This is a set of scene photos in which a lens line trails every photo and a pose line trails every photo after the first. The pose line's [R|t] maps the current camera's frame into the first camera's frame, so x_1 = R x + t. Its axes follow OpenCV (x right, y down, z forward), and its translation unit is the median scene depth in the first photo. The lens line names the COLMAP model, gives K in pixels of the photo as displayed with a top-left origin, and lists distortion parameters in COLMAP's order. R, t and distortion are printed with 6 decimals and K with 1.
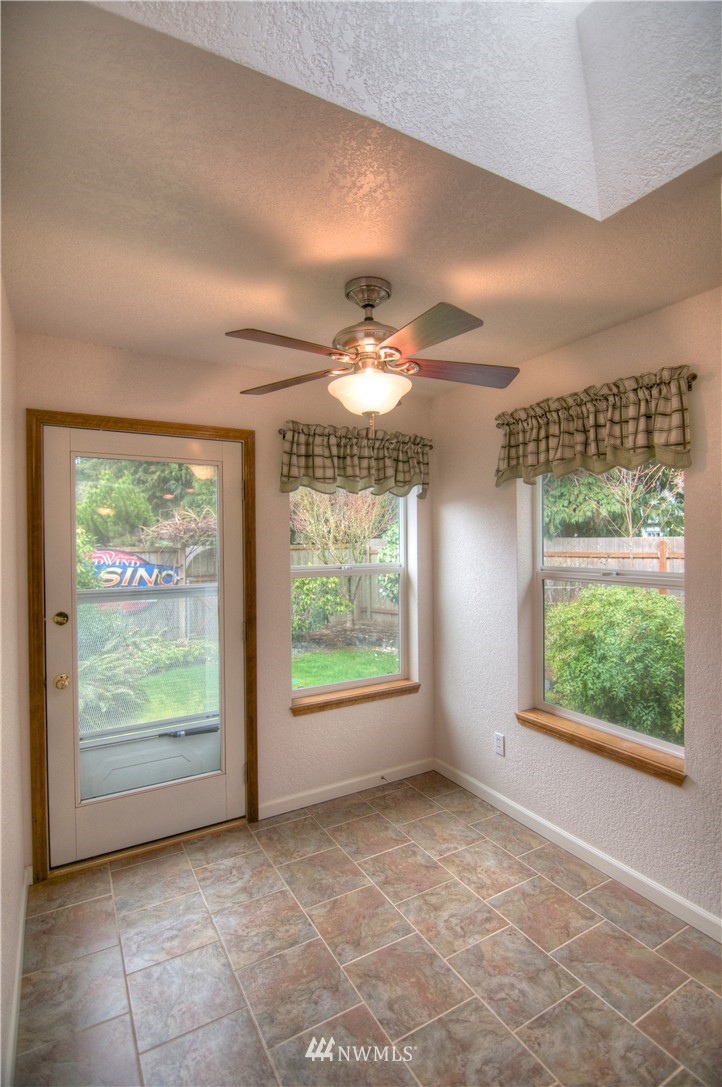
lens RADIAL K [[526.7, 0, 364.4], [0, 526.7, 541.4], [0, 0, 1]] dist [-0.009373, -0.007645]
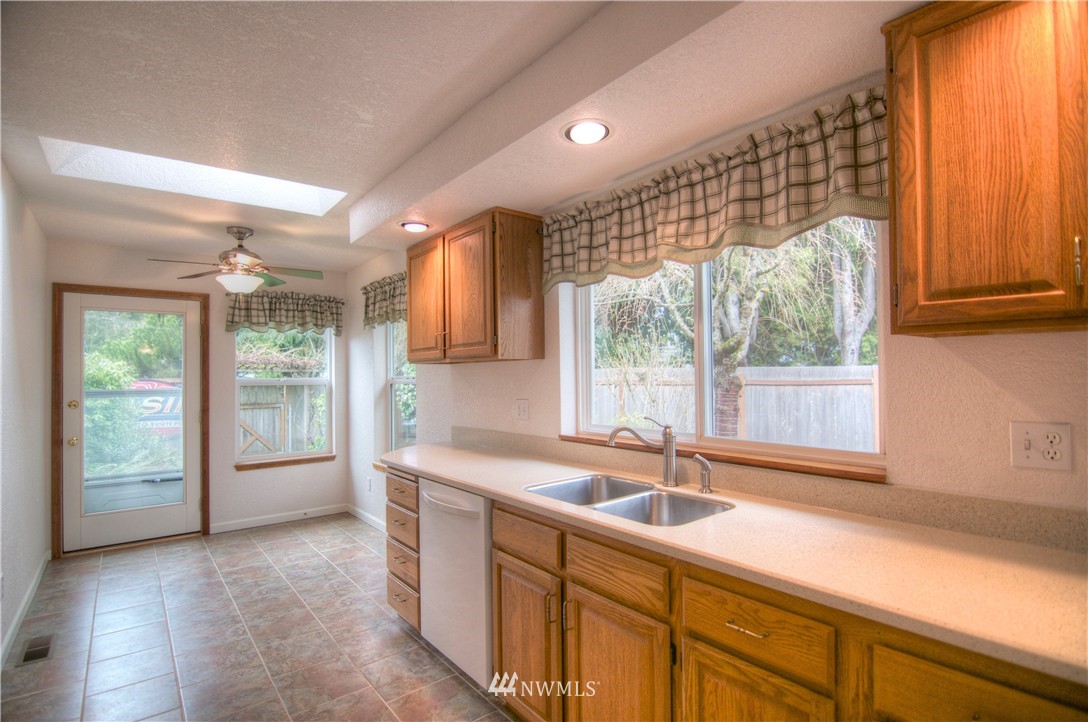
lens RADIAL K [[527.2, 0, 539.9], [0, 527.2, 366.0], [0, 0, 1]] dist [-0.009373, -0.007645]
pose [[0.988784, -0.000788, 0.149348, 0.592373], [0.004623, 0.999668, -0.025330, 0.063002], [-0.149278, 0.025736, 0.988460, -0.797888]]
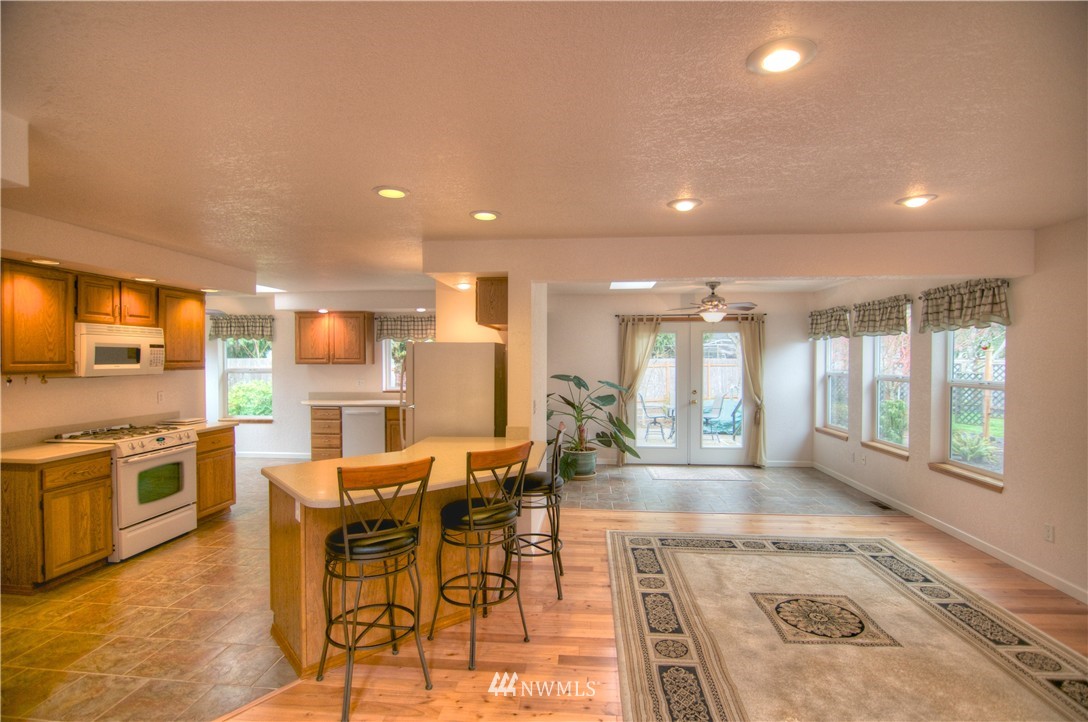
lens RADIAL K [[527.2, 0, 539.4], [0, 527.2, 361.3], [0, 0, 1]] dist [-0.009373, -0.007645]
pose [[0.575027, -0.001573, 0.818133, -1.097289], [0.002078, 0.999998, 0.000462, 0.009723], [-0.818132, 0.001434, 0.575028, -2.187933]]
